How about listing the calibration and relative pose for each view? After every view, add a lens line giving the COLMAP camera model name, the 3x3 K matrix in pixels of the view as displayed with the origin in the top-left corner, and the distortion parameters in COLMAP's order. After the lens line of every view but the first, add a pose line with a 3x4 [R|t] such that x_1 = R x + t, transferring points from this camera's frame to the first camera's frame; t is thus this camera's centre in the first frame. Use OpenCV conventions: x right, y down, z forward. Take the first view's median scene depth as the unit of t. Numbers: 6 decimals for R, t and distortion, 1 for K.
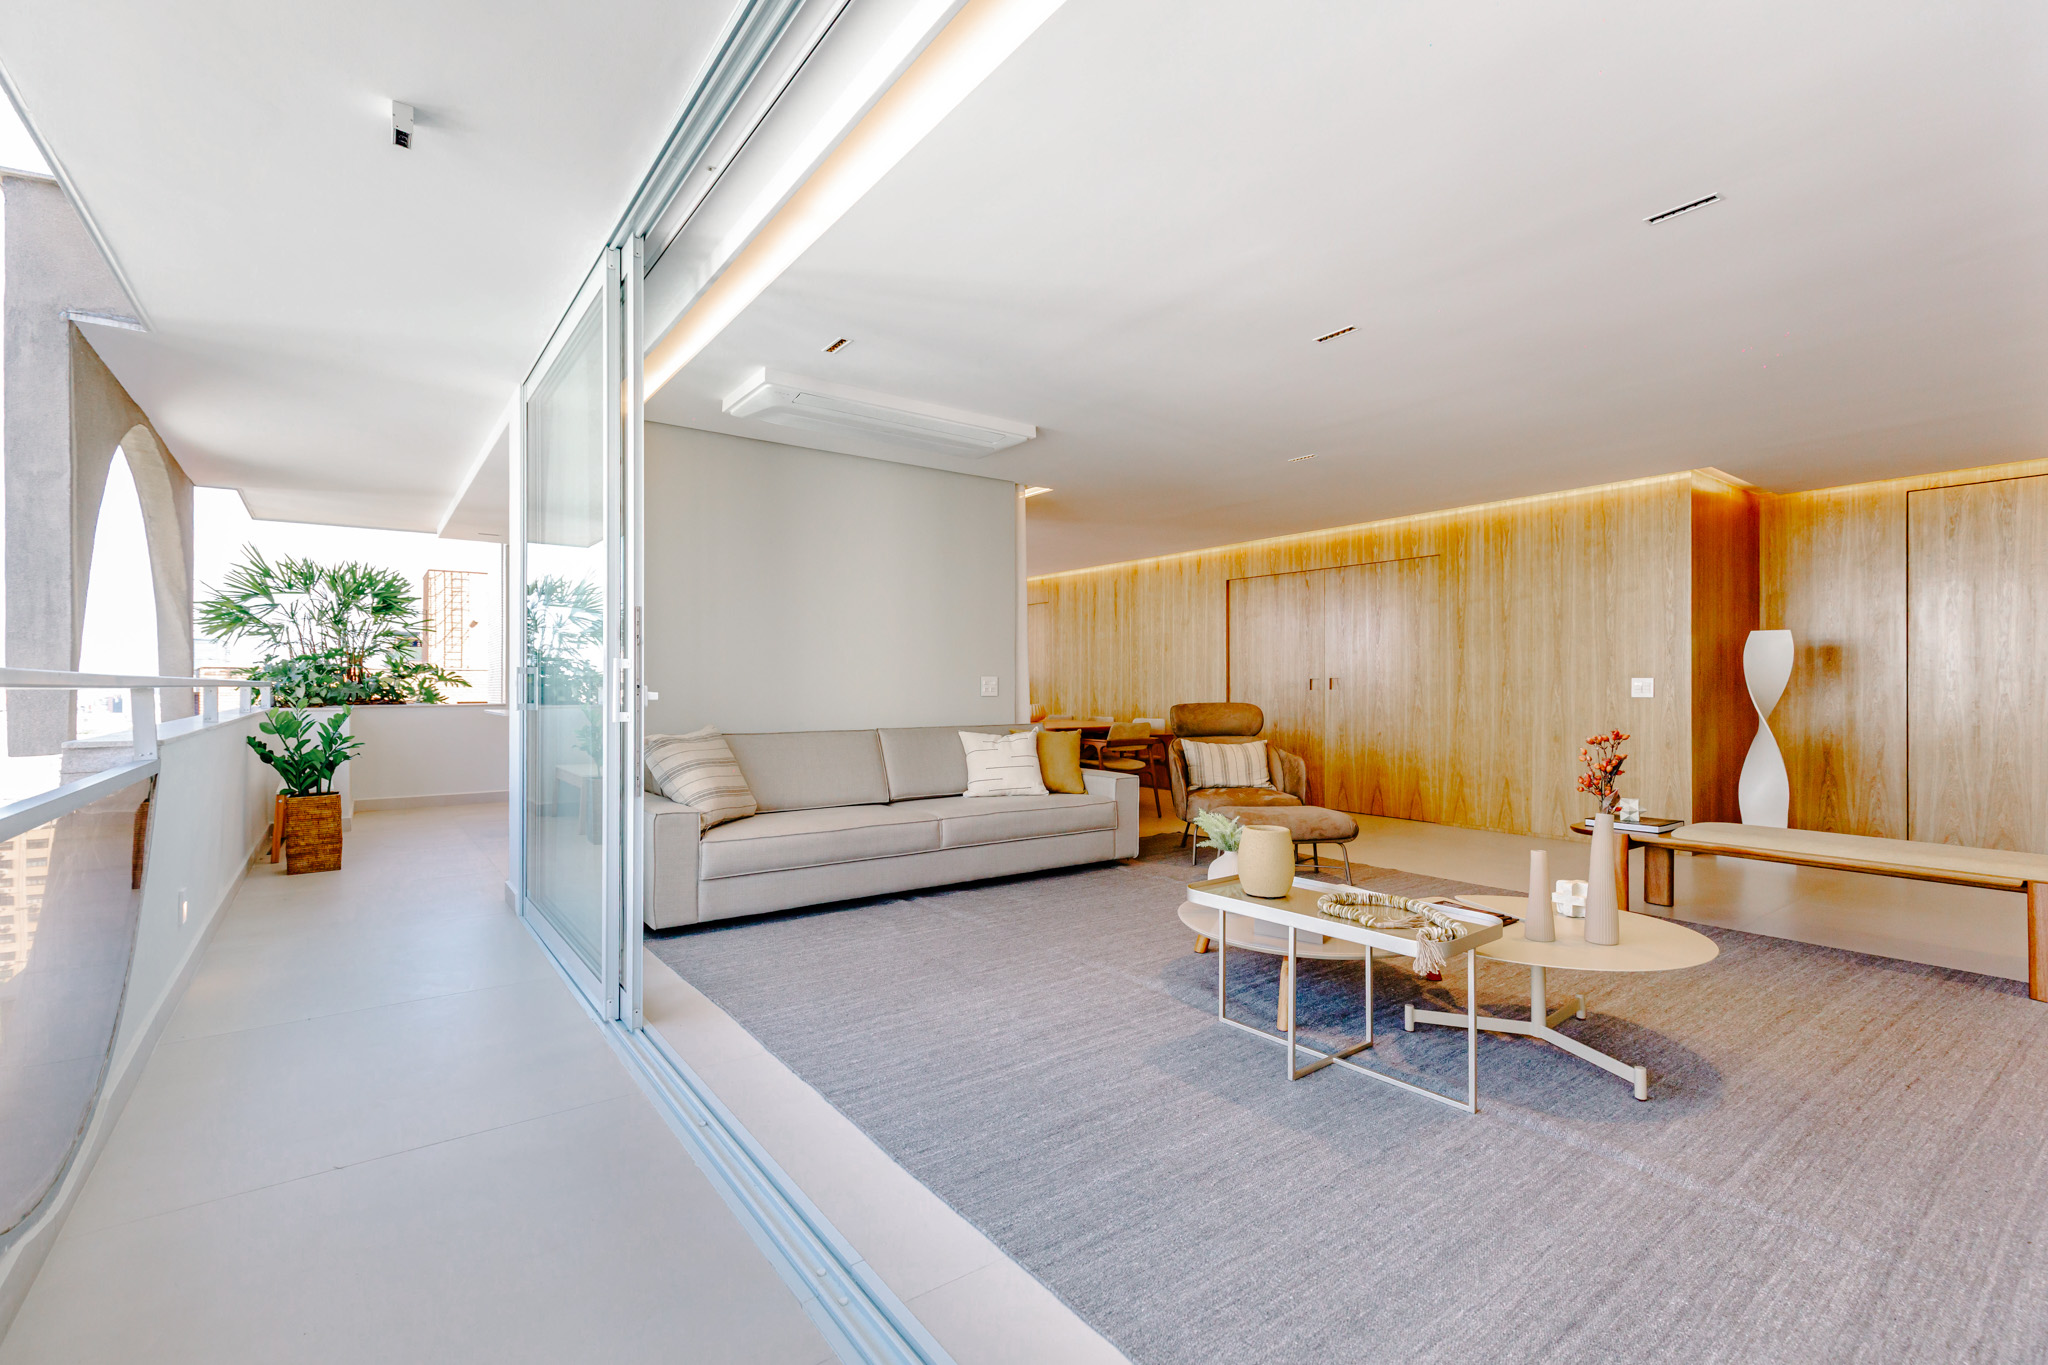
lens RADIAL K [[914.0, 0, 1024.0], [0, 914.0, 682.5], [0, 0, 1]] dist [0.004510, -0.000247]
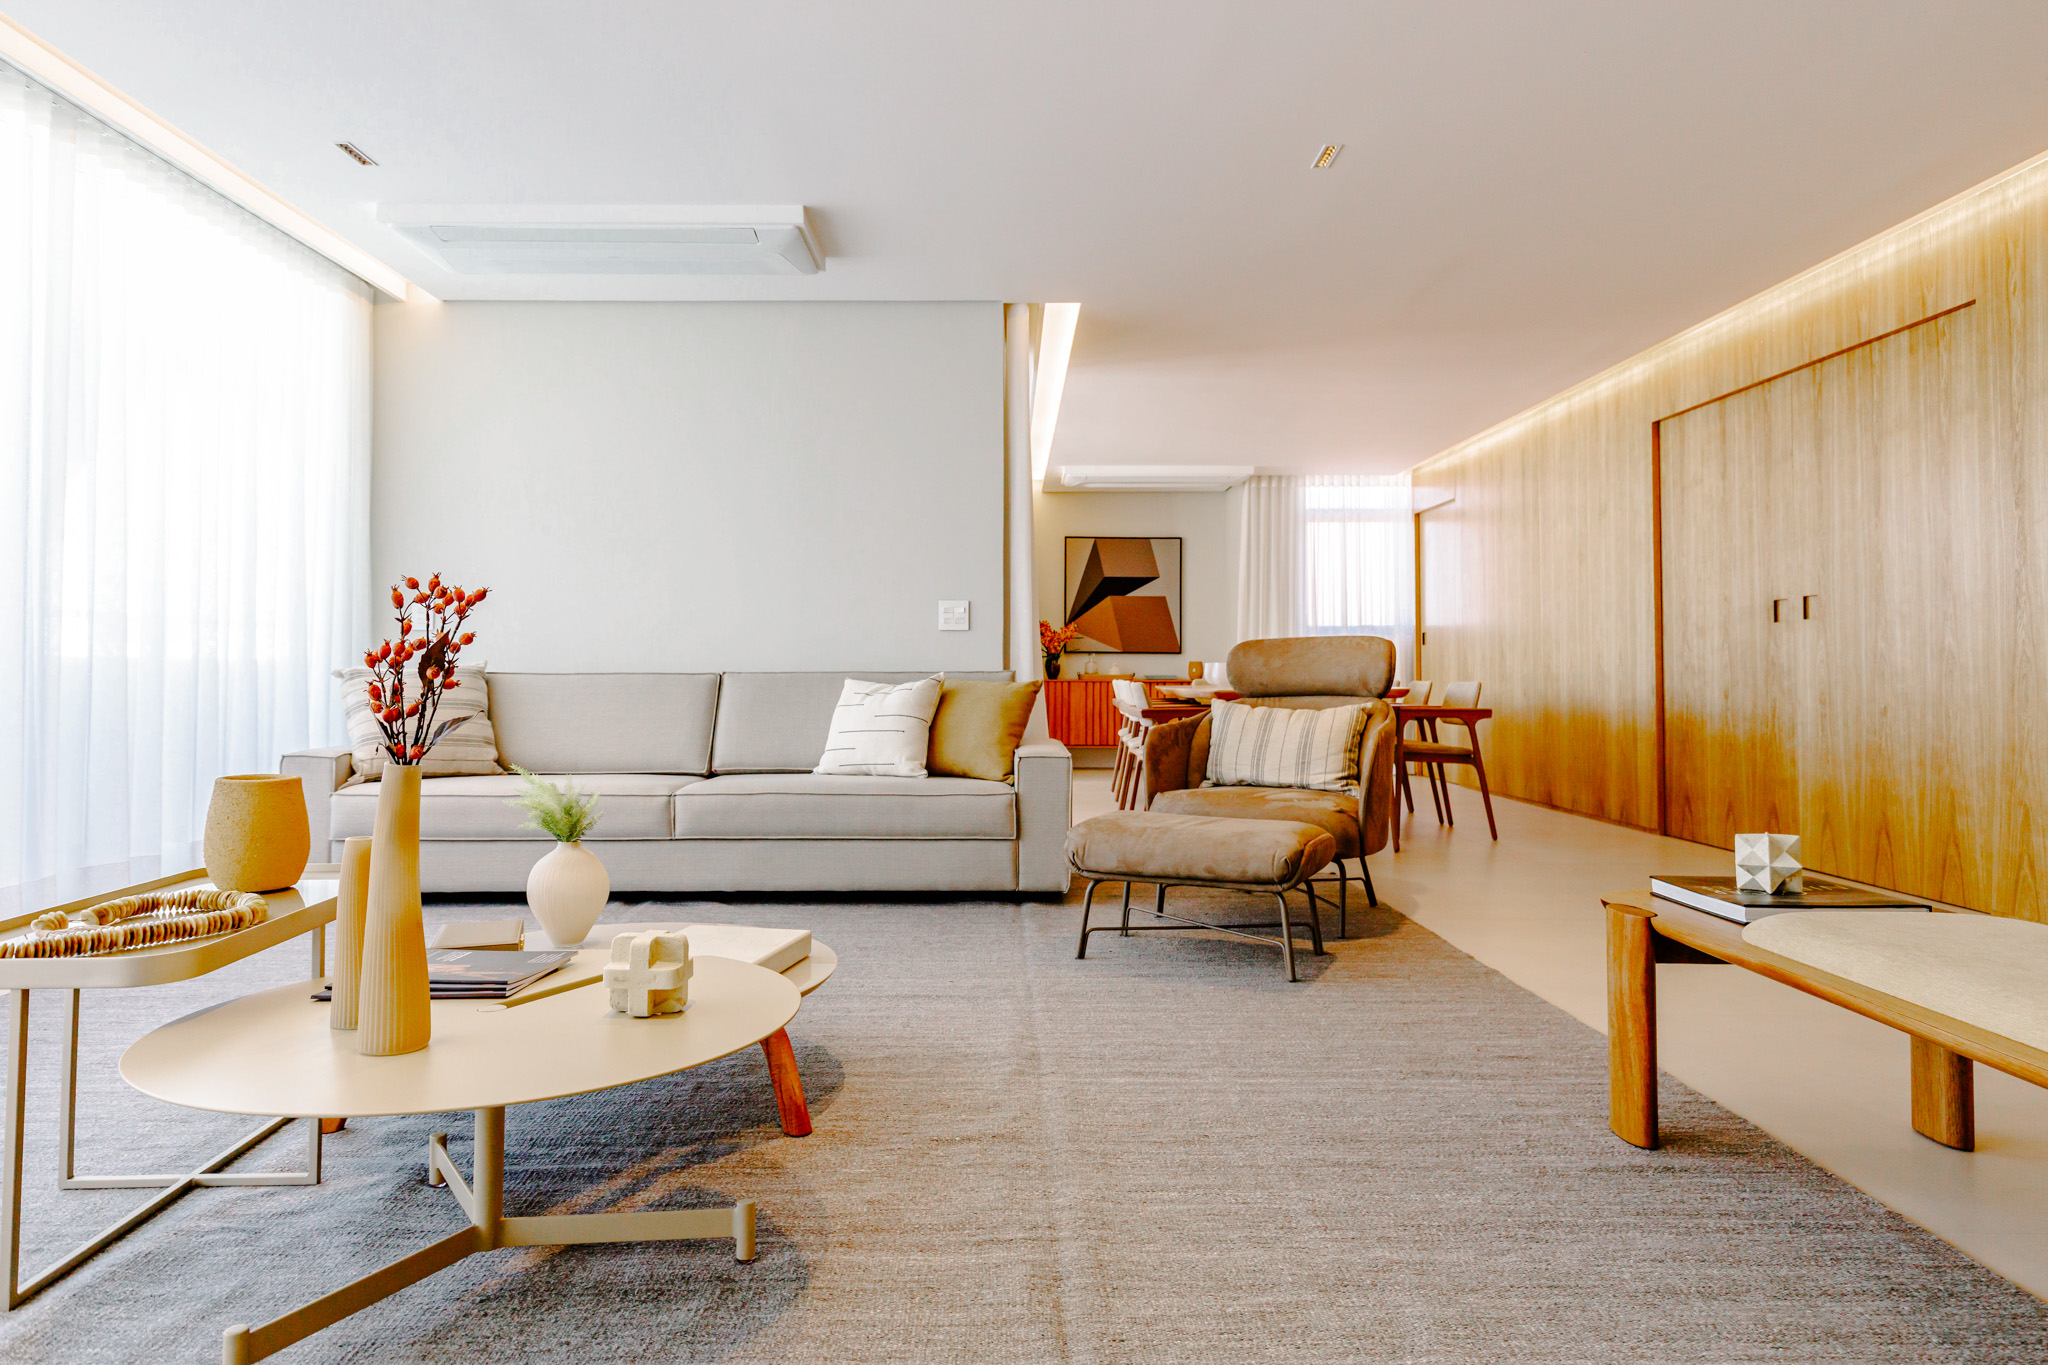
lens RADIAL K [[1275.6, 0, 1020.1], [0, 1275.6, 623.6], [0, 0, 1]] dist [0.003475, 0.000748]
pose [[0.805565, -0.024553, -0.591998, 0.523979], [0.005129, 0.999393, -0.034470, 0.040531], [0.592485, 0.024732, 0.805202, 0.279052]]
